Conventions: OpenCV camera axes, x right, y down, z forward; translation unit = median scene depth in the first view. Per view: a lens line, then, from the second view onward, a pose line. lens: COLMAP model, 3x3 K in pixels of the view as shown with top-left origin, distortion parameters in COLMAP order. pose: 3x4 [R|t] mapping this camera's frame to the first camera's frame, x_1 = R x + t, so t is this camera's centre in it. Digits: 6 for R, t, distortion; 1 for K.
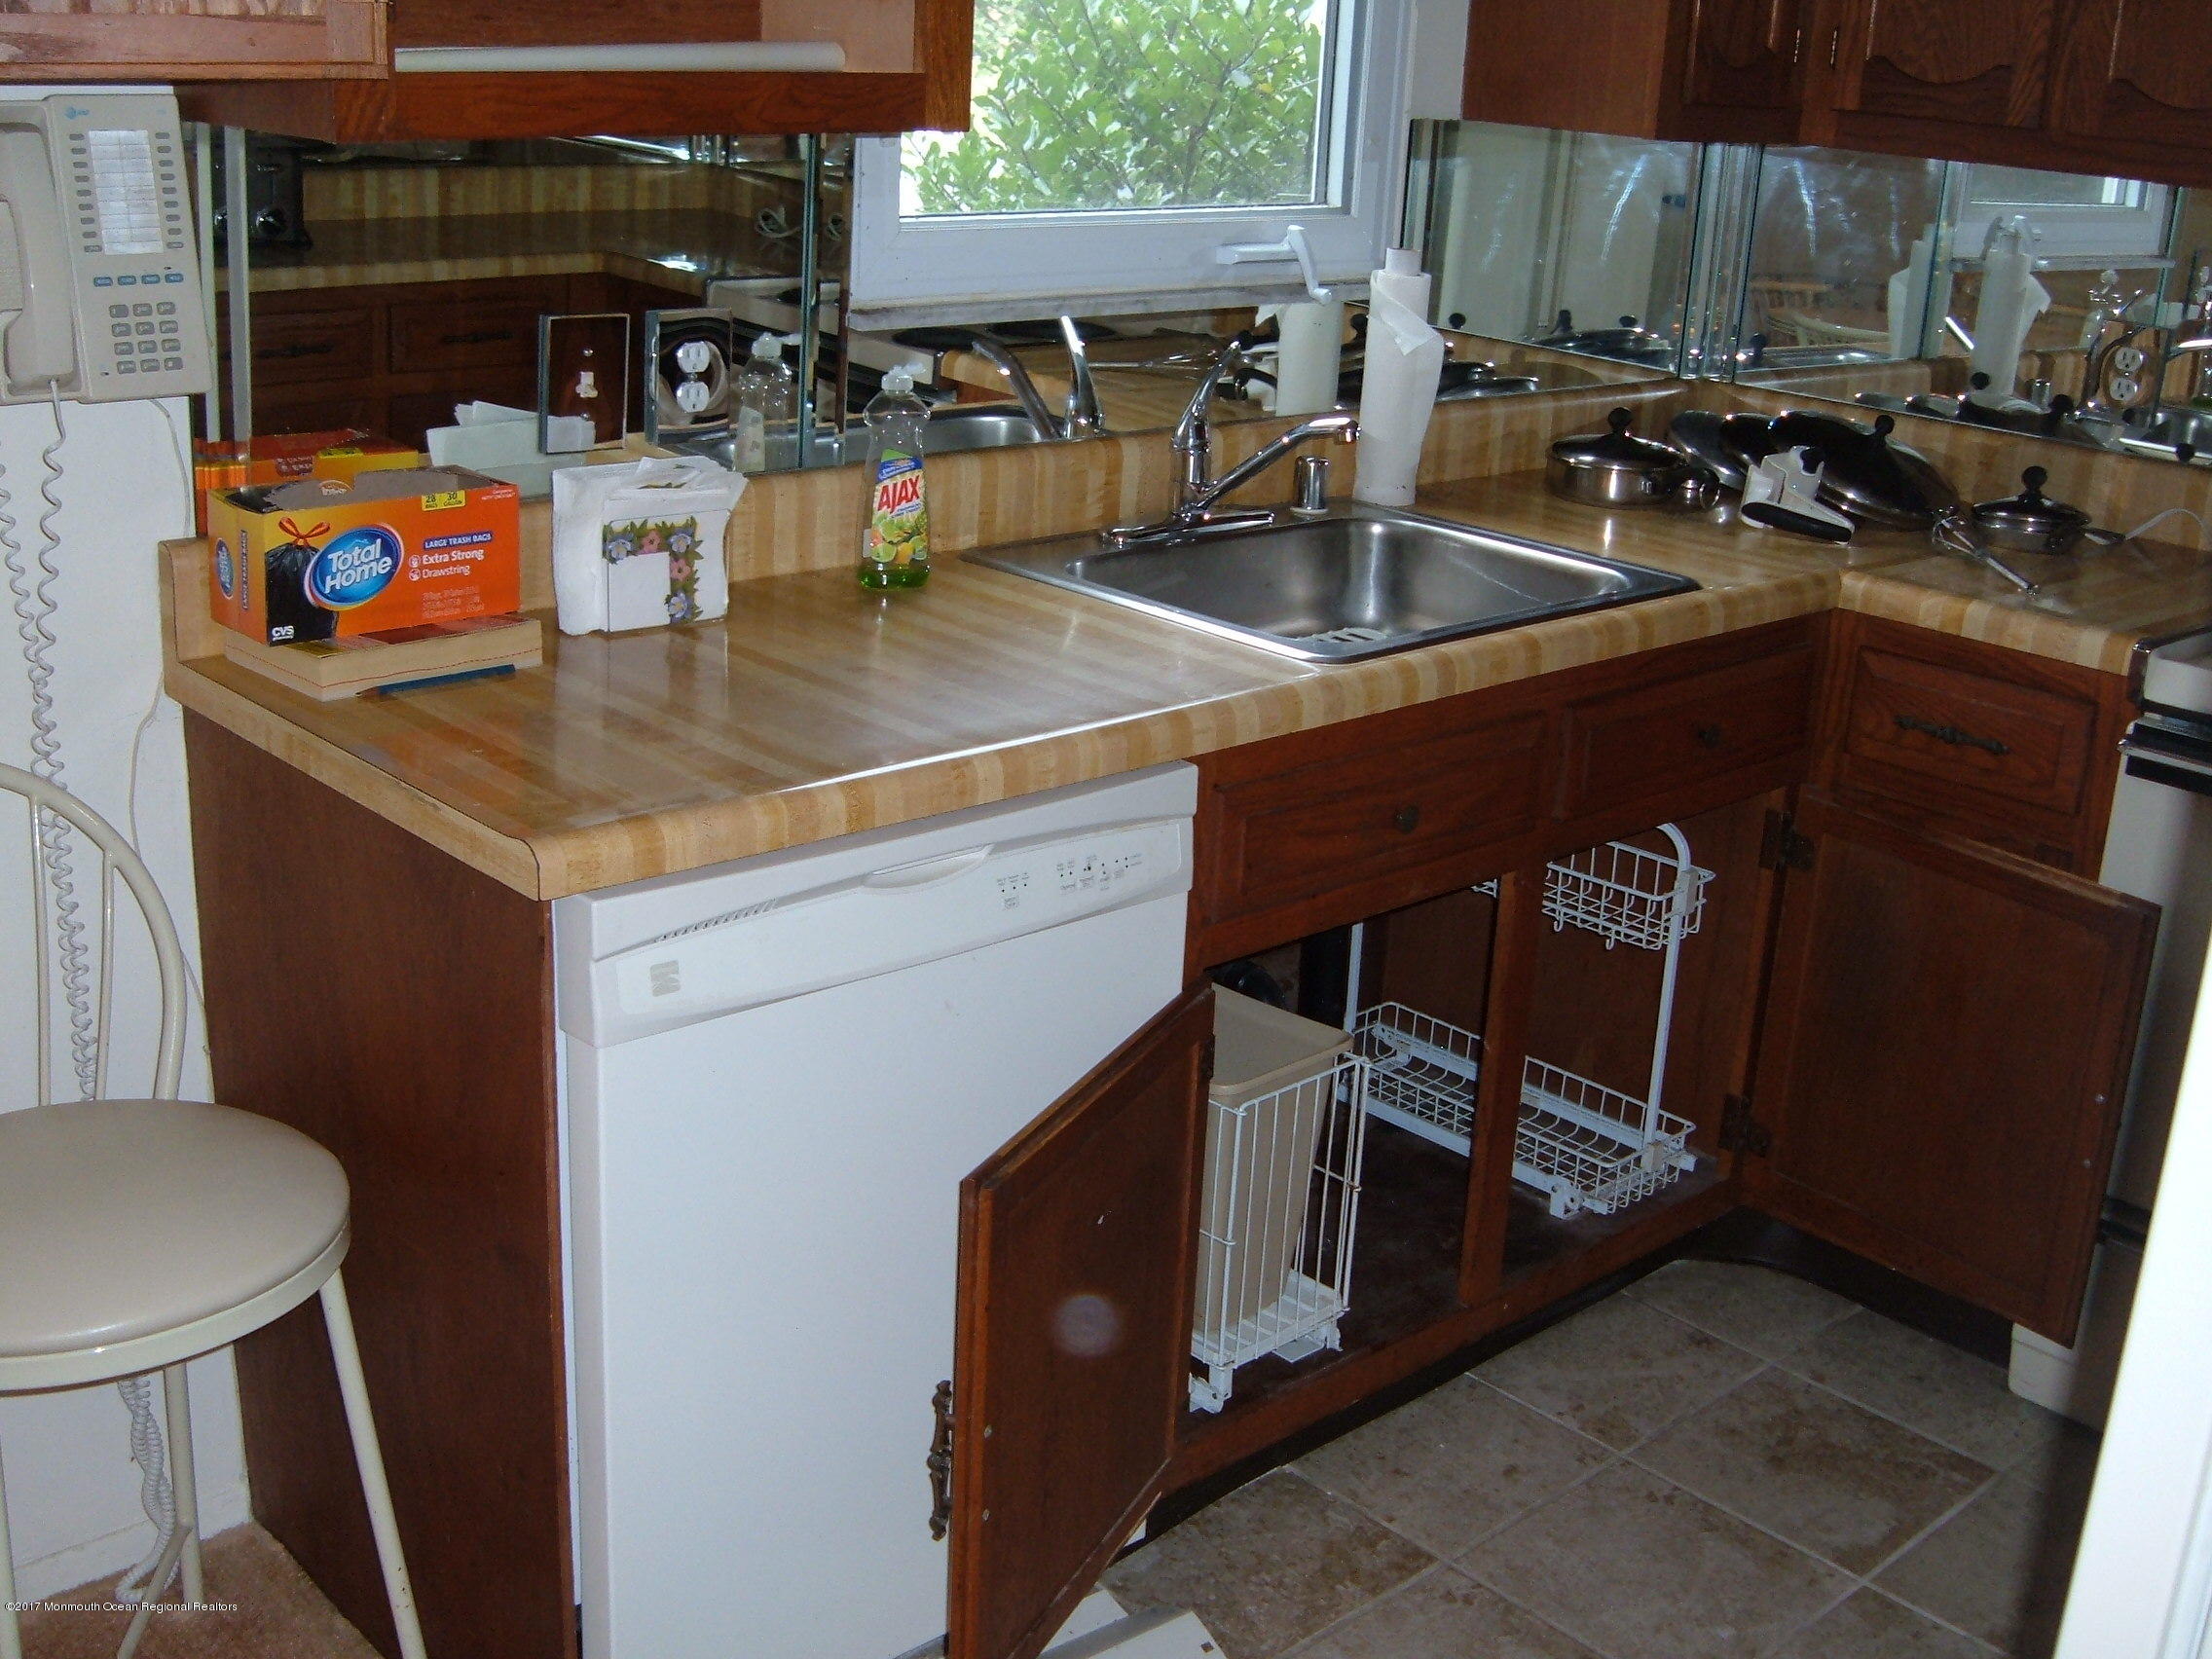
lens RADIAL K [[2486.0, 0, 1106.7], [0, 2486.0, 836.3], [0, 0, 1]] dist [-0.106898, 0.000000]
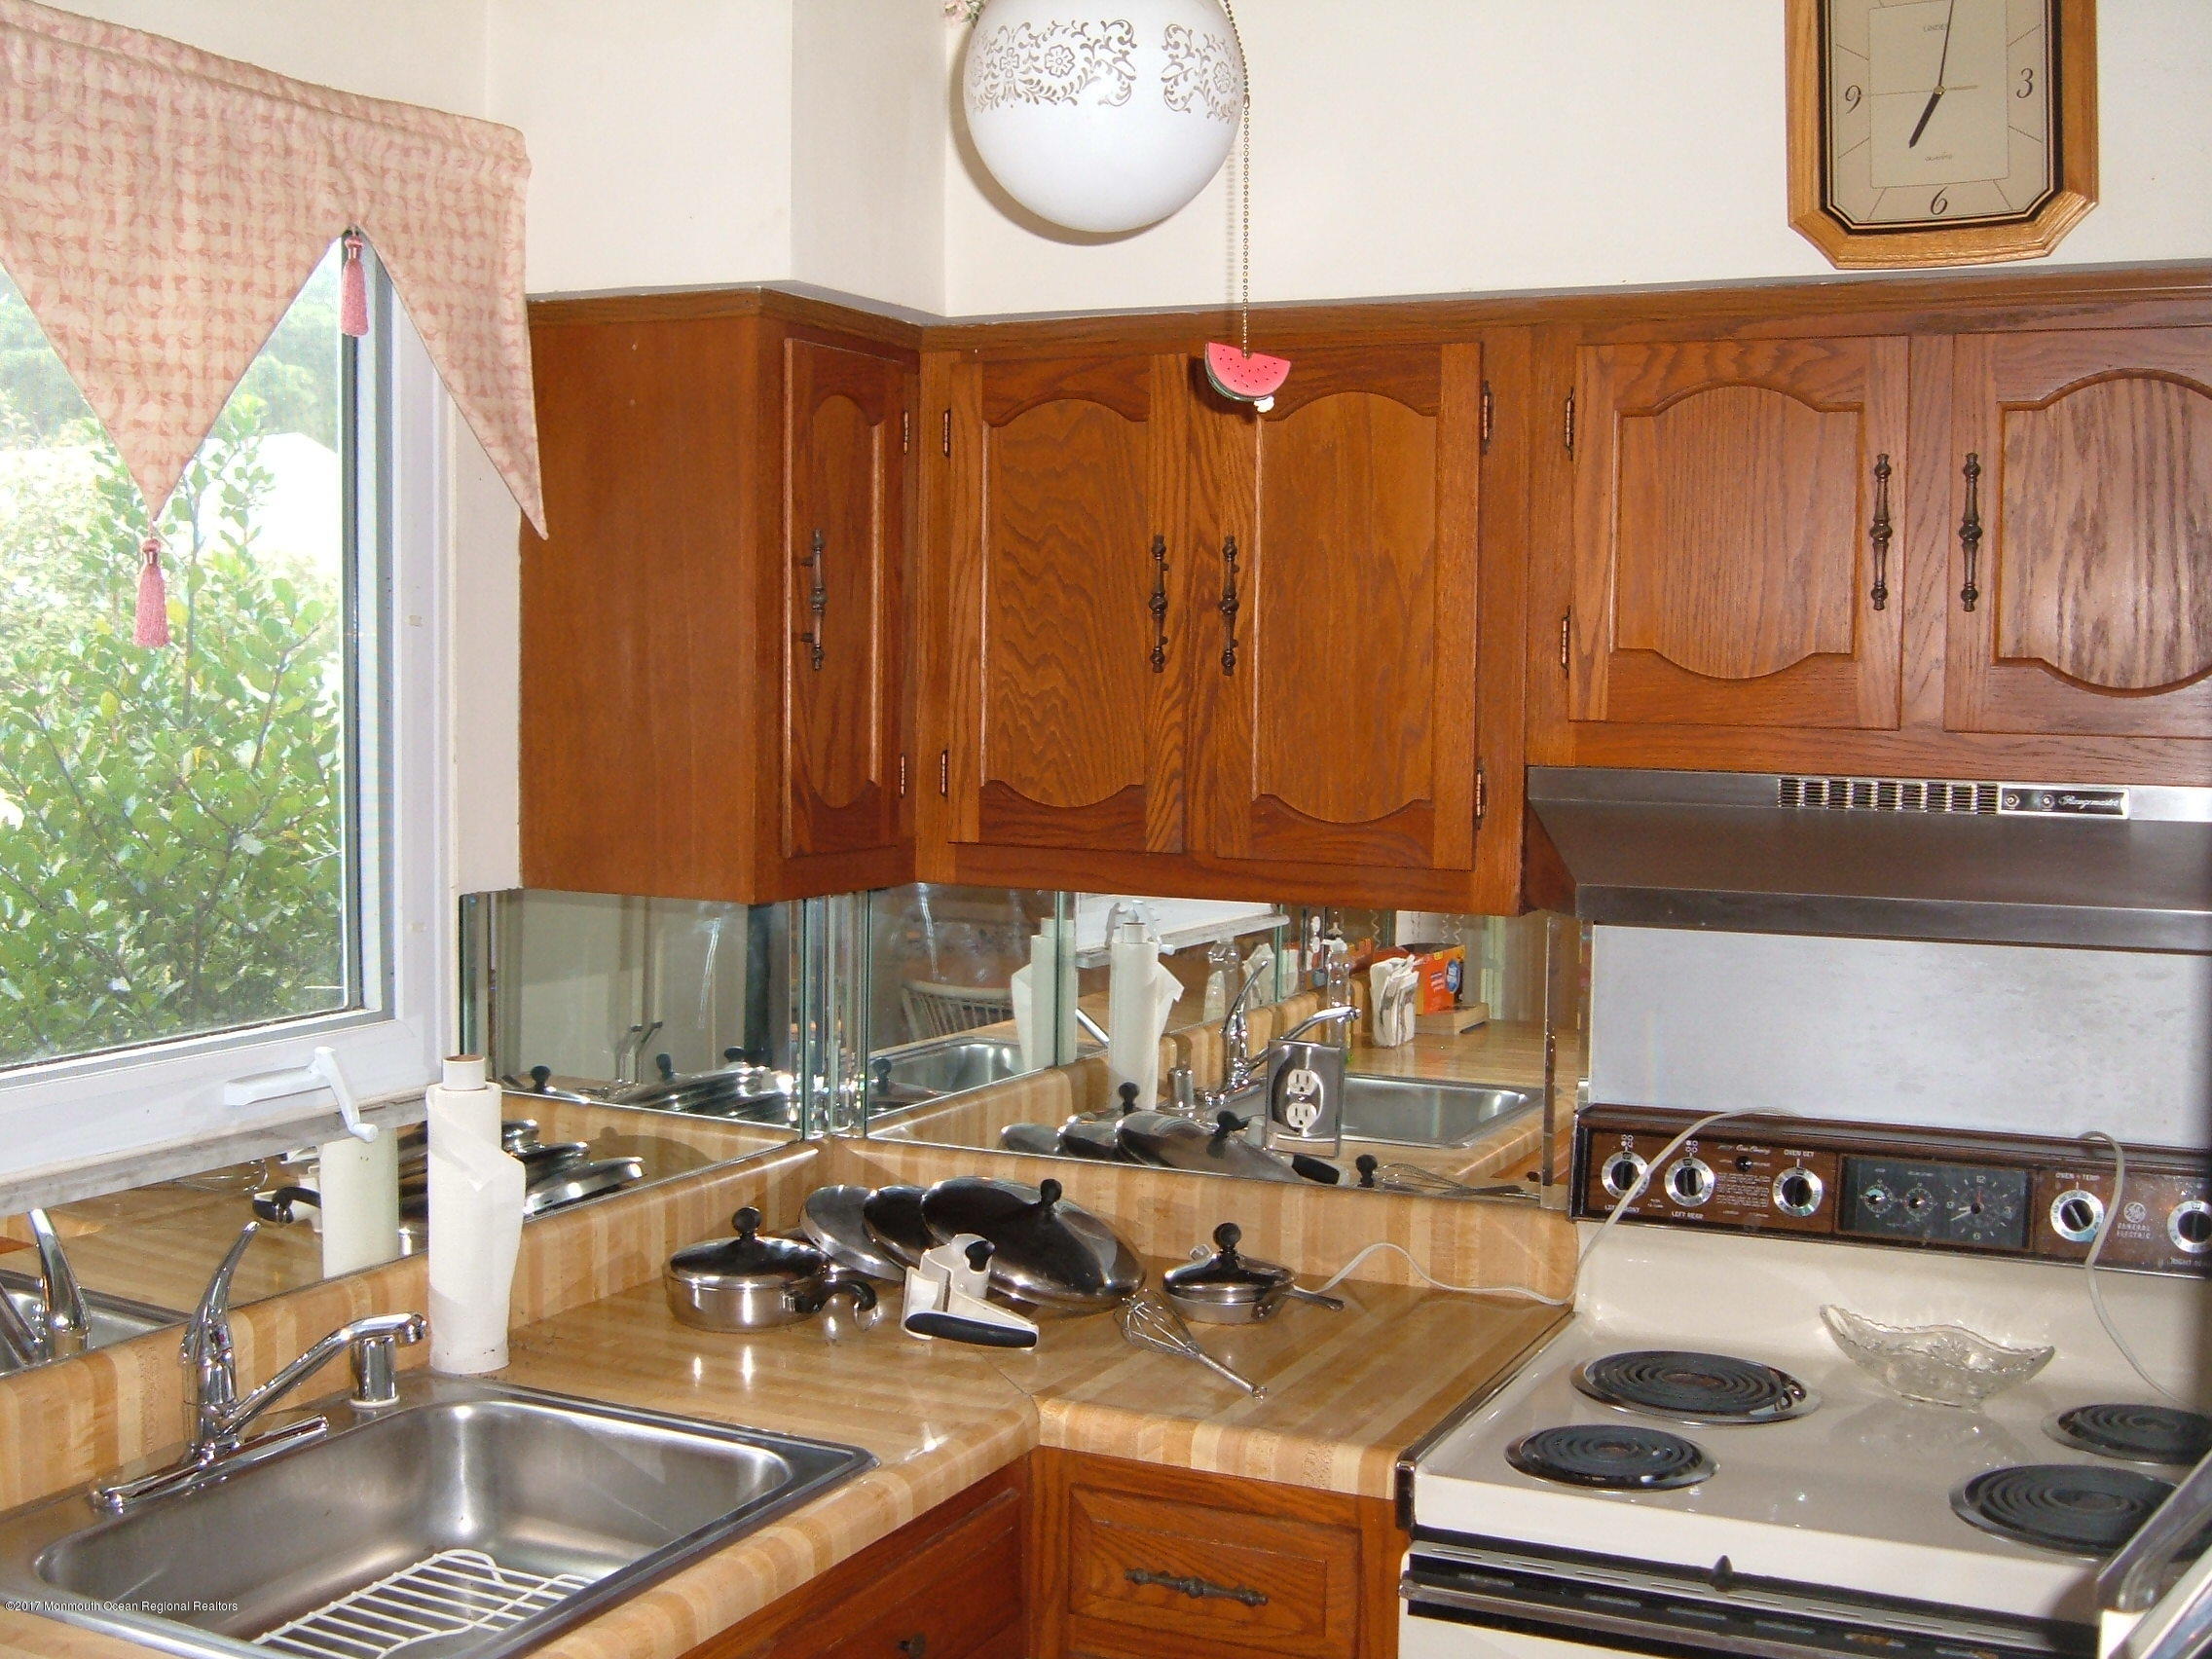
lens RADIAL K [[2486.0, 0, 1092.7], [0, 2486.0, 832.1], [0, 0, 1]] dist [-0.106898, 0.000000]
pose [[0.934239, -0.063471, 0.350955, 0.036739], [0.147621, 0.964603, -0.218517, -0.111923], [-0.324663, 0.255955, 0.910539, 0.191452]]
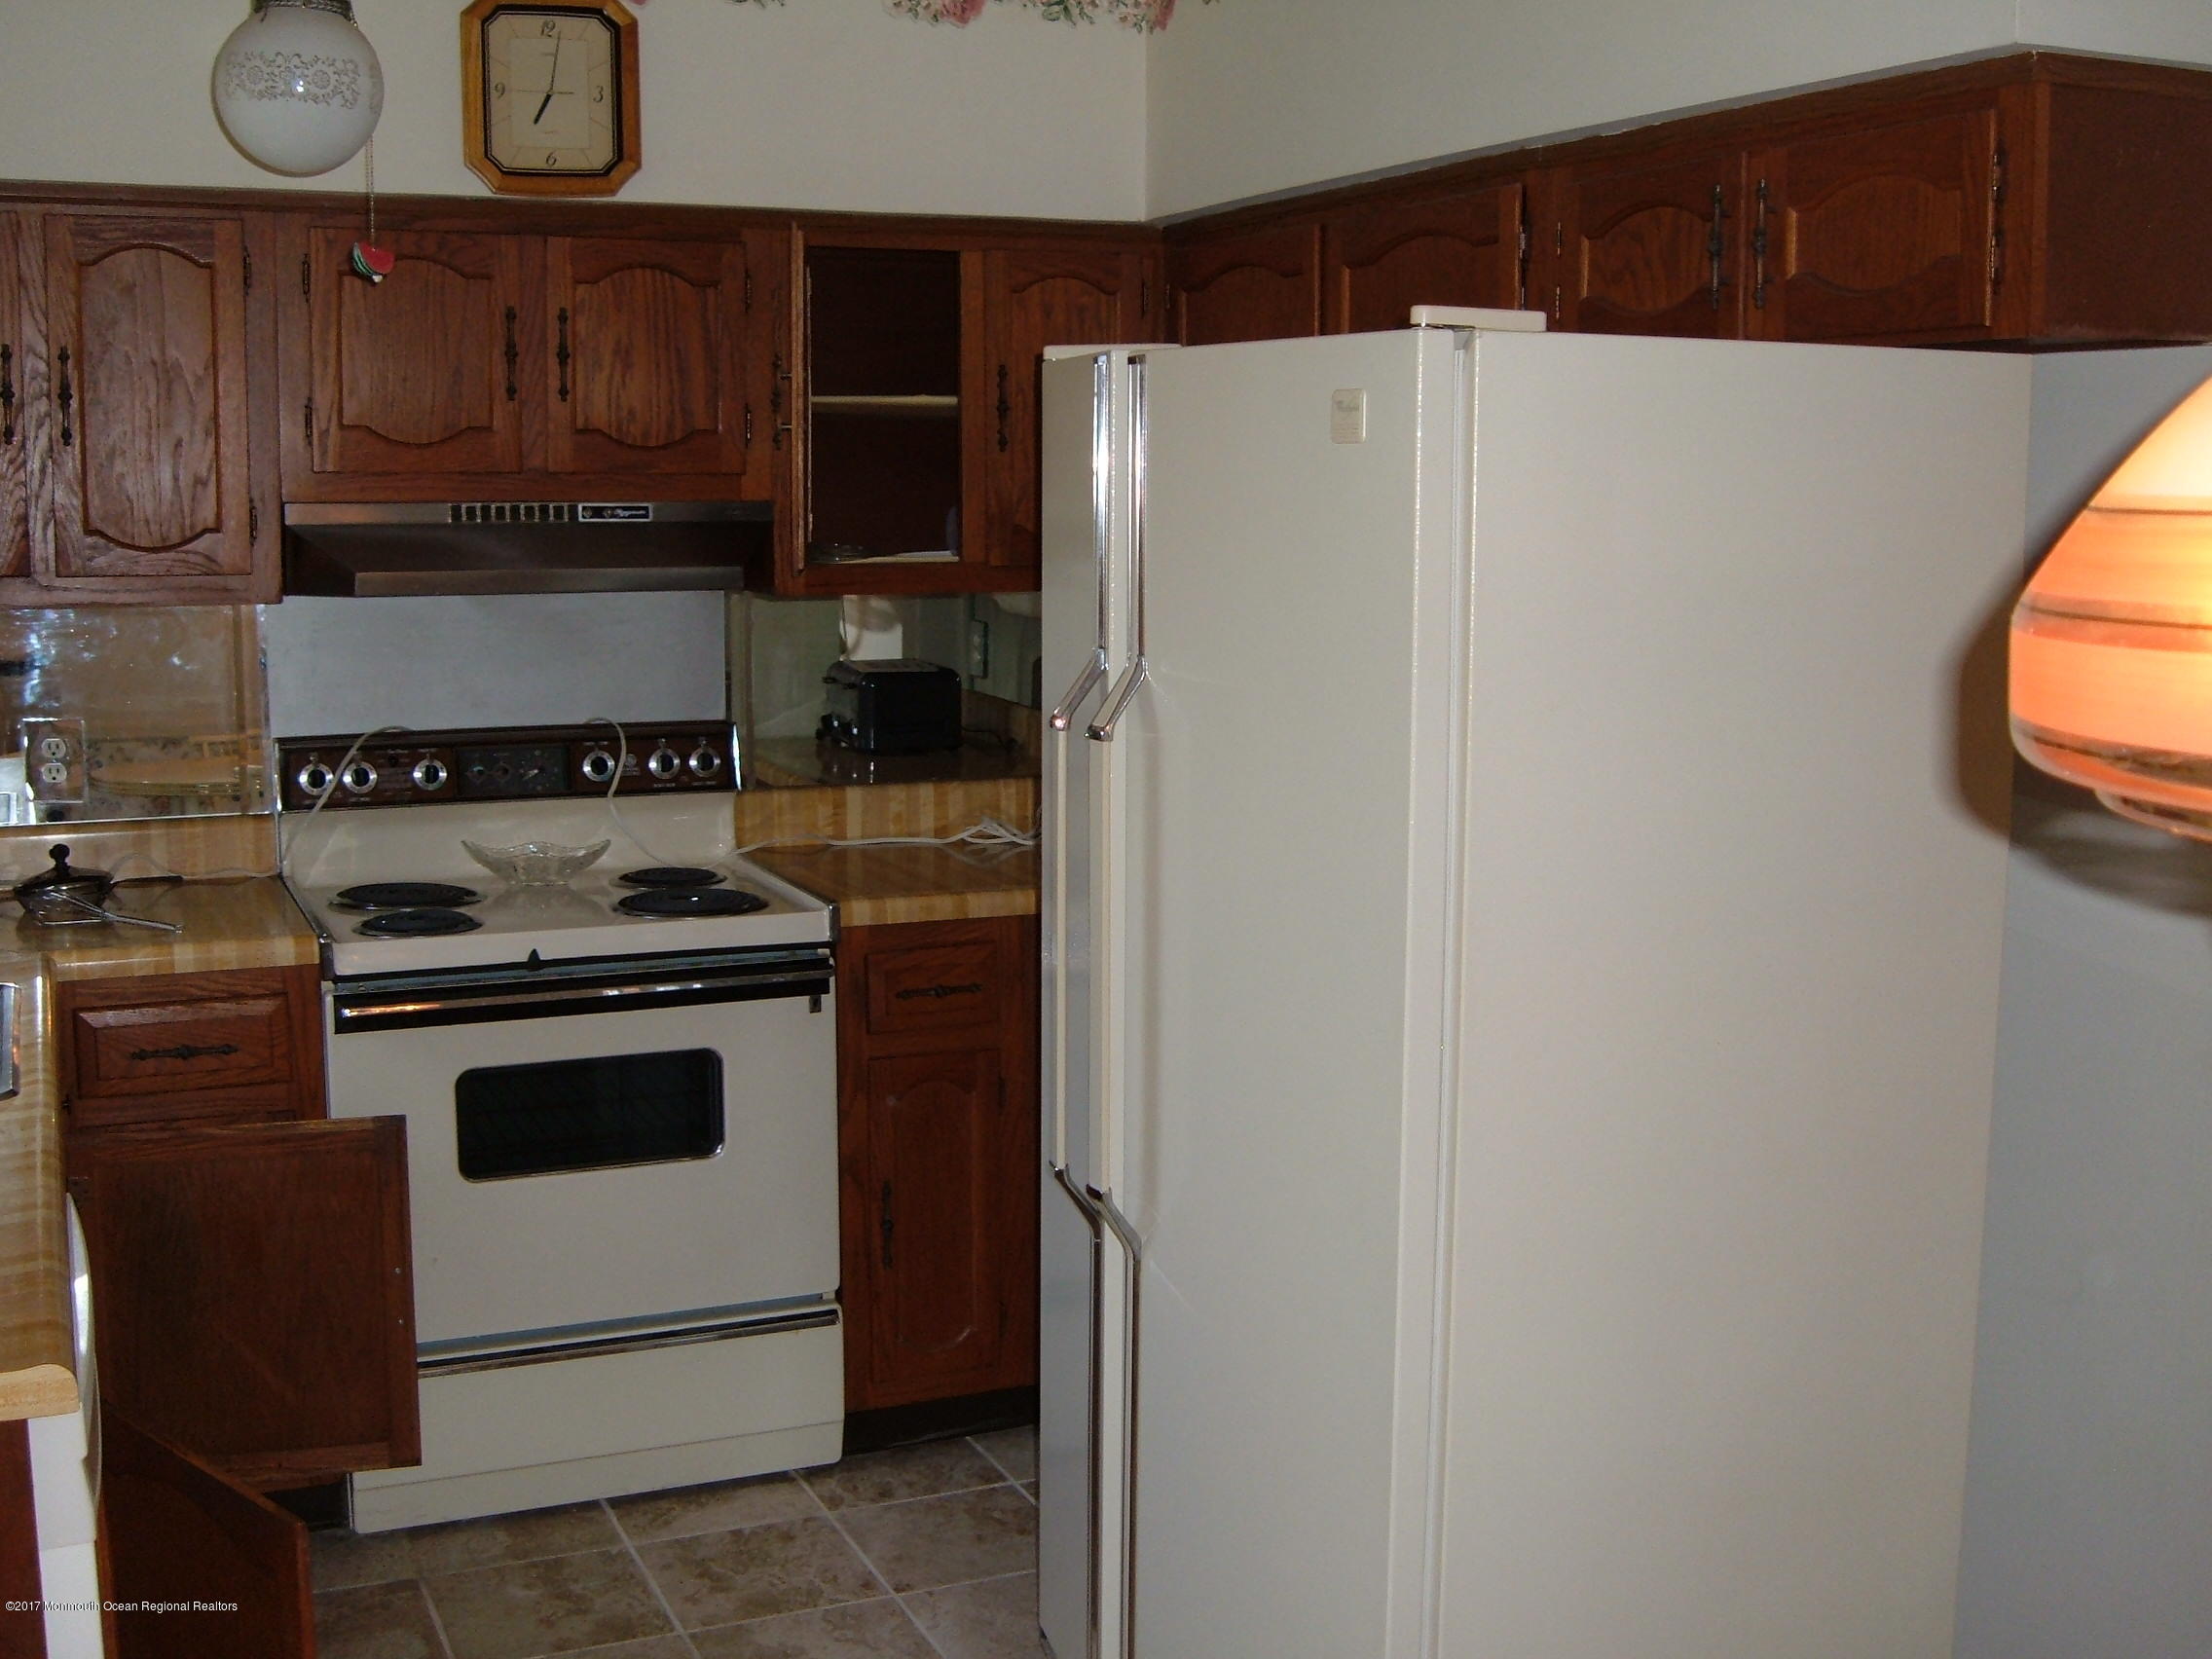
lens RADIAL K [[2486.0, 0, 1106.1], [0, 2486.0, 821.1], [0, 0, 1]] dist [-0.106898, 0.000000]
pose [[0.340476, -0.175717, 0.923688, -0.631870], [0.310924, 0.948157, 0.065764, -0.089325], [-0.887357, 0.264806, 0.377459, 0.084289]]
